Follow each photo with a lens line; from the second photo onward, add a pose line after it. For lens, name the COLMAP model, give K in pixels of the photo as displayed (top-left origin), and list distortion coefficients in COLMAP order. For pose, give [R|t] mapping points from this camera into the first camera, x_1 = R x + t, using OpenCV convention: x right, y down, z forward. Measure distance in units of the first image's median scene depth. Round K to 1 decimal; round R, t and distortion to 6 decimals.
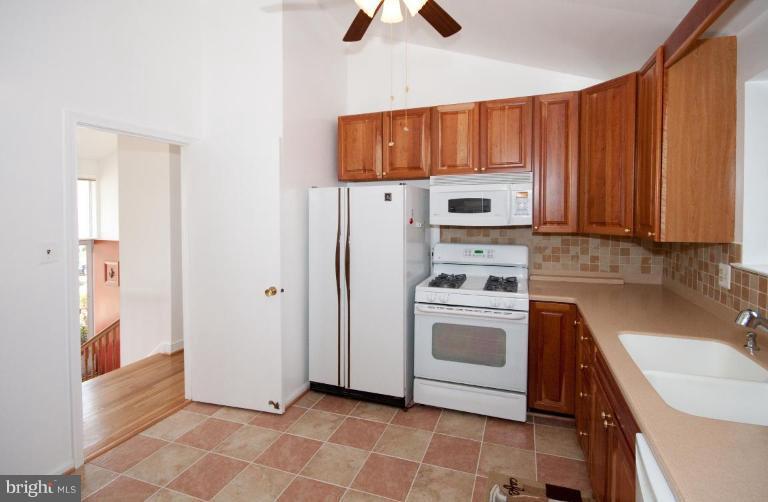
lens RADIAL K [[353.1, 0, 395.2], [0, 353.1, 216.8], [0, 0, 1]] dist [0.000458, 0.000077]
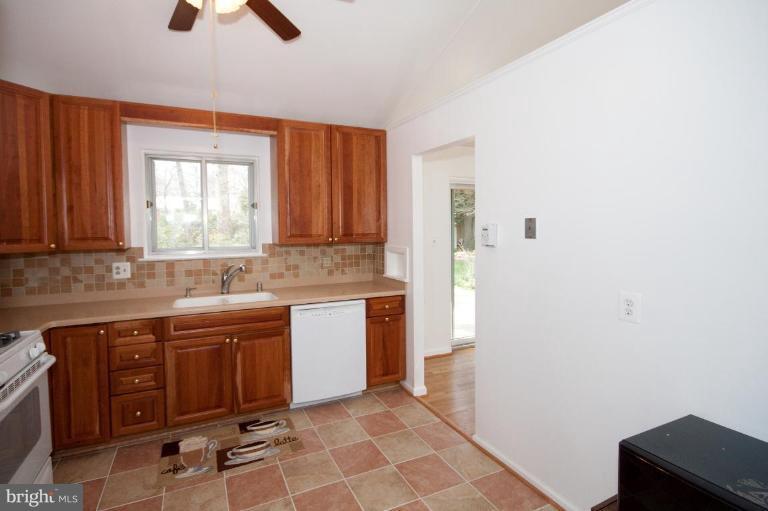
lens RADIAL K [[373.3, 0, 382.7], [0, 373.3, 242.2], [0, 0, 1]] dist [0.000601, 0.000197]
pose [[-0.706402, -0.012120, 0.707707, -0.669267], [0.028895, 0.998526, 0.045942, 0.005110], [-0.707221, 0.052902, -0.705011, 0.919584]]
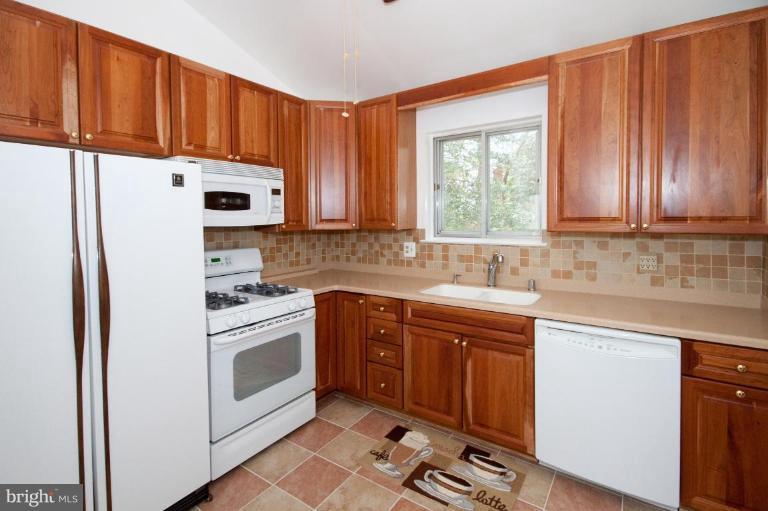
lens RADIAL K [[384.3, 0, 373.2], [0, 384.3, 228.8], [0, 0, 1]] dist [0.002187, 0.000148]
pose [[0.273458, -0.022234, 0.961627, -0.560264], [0.025998, 0.999538, 0.015718, 0.027334], [-0.961532, 0.020702, 0.273910, 0.468317]]
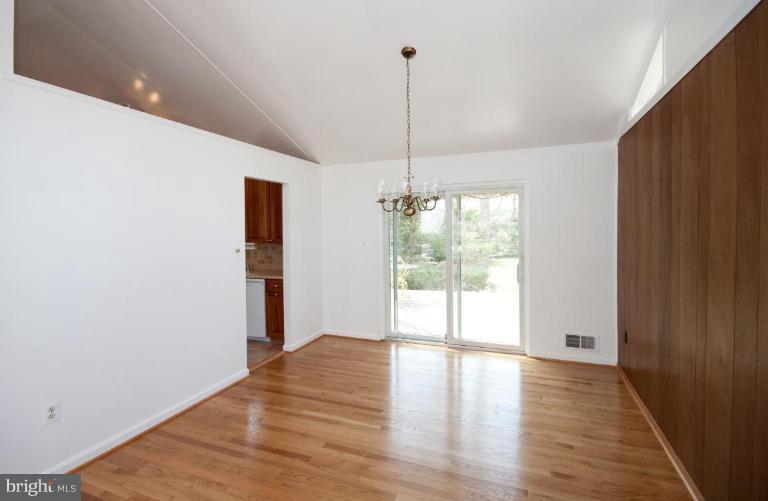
lens RADIAL K [[376.2, 0, 384.2], [0, 376.2, 236.3], [0, 0, 1]] dist [0.000502, 0.000029]
pose [[0.028320, -0.012680, 0.999518, -1.590720], [0.036068, 0.999281, 0.011655, 0.025706], [-0.998948, 0.035720, 0.028757, -0.470443]]
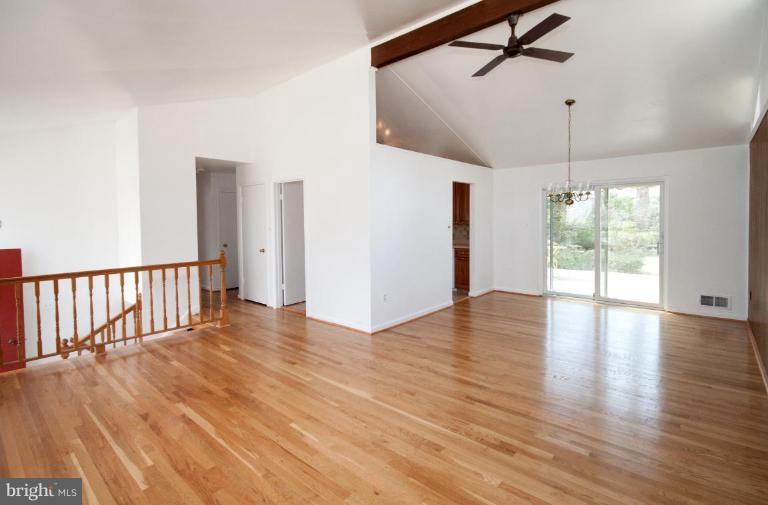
lens RADIAL K [[372.7, 0, 384.4], [0, 372.7, 228.8], [0, 0, 1]] dist [0.037566, -0.017586]
pose [[0.366284, -0.016931, 0.930349, -2.458689], [0.028841, 0.999561, 0.006836, 0.058726], [-0.930056, 0.024329, 0.366611, -0.352265]]
